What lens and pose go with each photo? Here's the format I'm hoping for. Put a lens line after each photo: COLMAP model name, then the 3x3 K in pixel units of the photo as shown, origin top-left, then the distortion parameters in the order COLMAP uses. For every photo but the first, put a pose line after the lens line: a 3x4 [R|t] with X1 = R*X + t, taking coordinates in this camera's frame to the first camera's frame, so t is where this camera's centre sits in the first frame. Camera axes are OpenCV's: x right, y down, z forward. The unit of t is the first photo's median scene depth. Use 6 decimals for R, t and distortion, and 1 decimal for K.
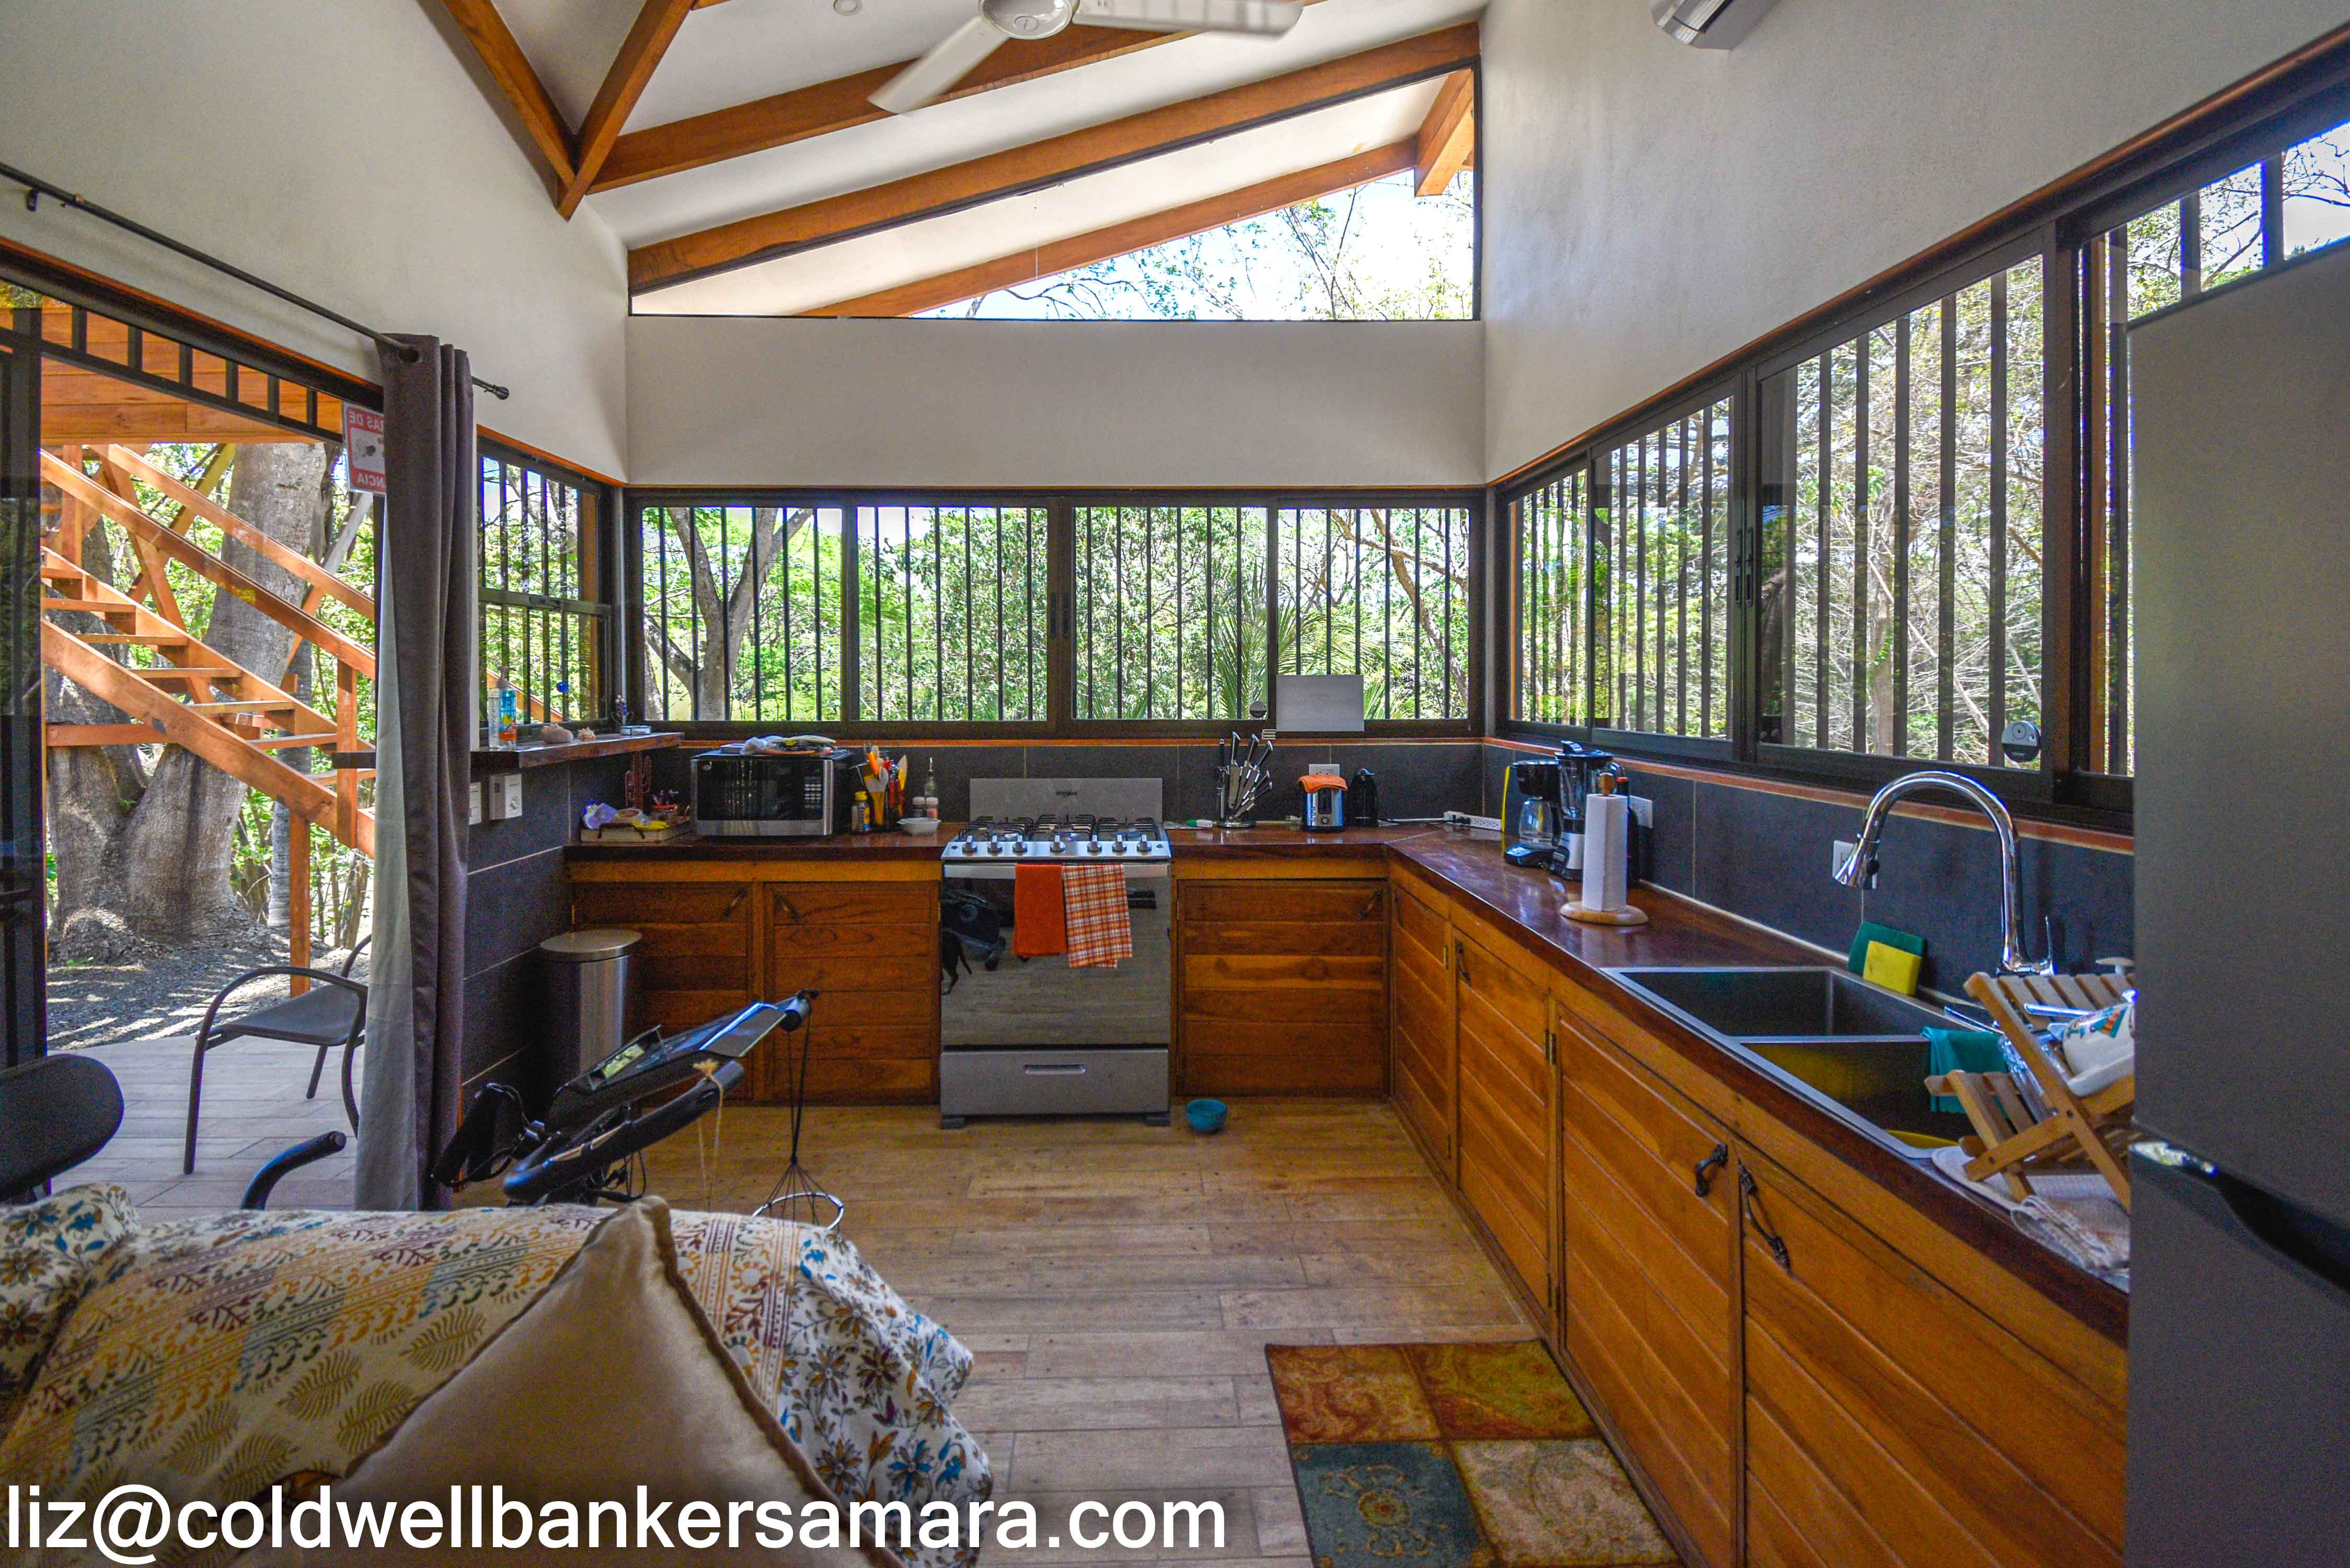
lens RADIAL K [[1119.3, 0, 1173.9], [0, 1119.3, 741.3], [0, 0, 1]] dist [0.036194, -0.000139]
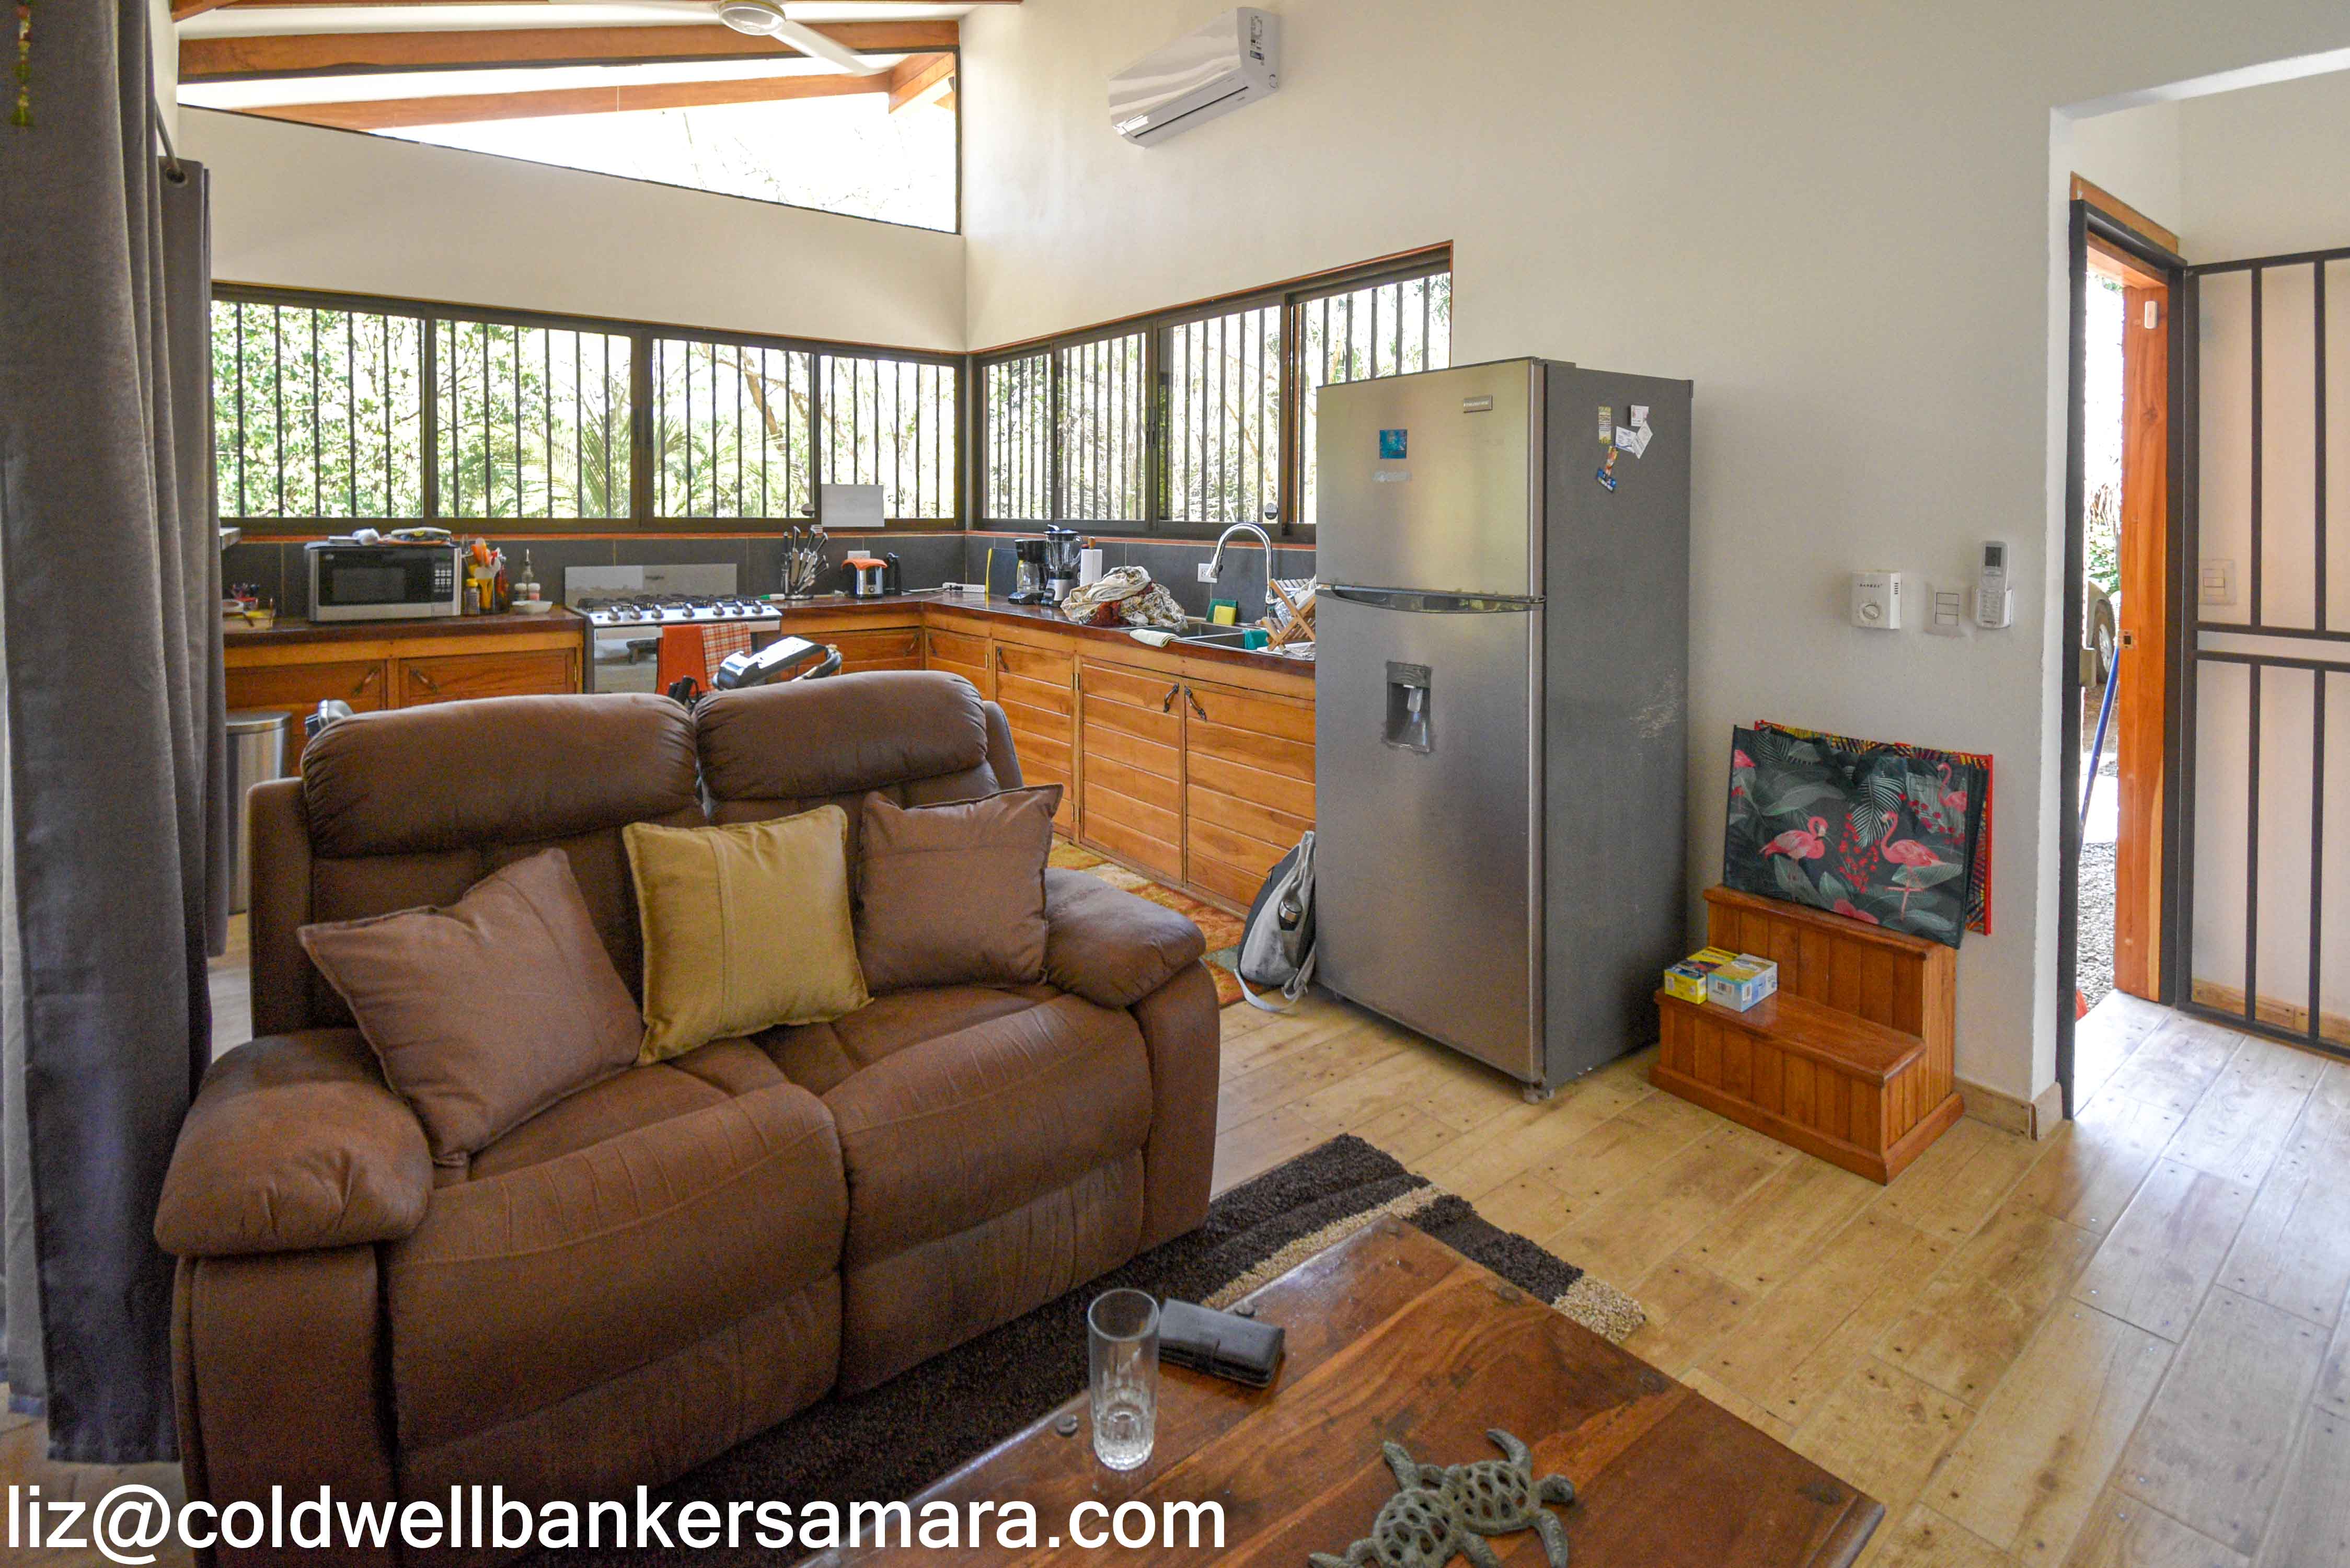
lens RADIAL K [[1029.7, 0, 1175.0], [0, 1029.7, 784.0], [0, 0, 1]] dist [0.004792, -0.000381]
pose [[0.821356, -0.138171, 0.553429, -0.319243], [0.019474, 0.976446, 0.214882, 0.038960], [-0.570084, -0.165718, 0.804700, -0.333065]]
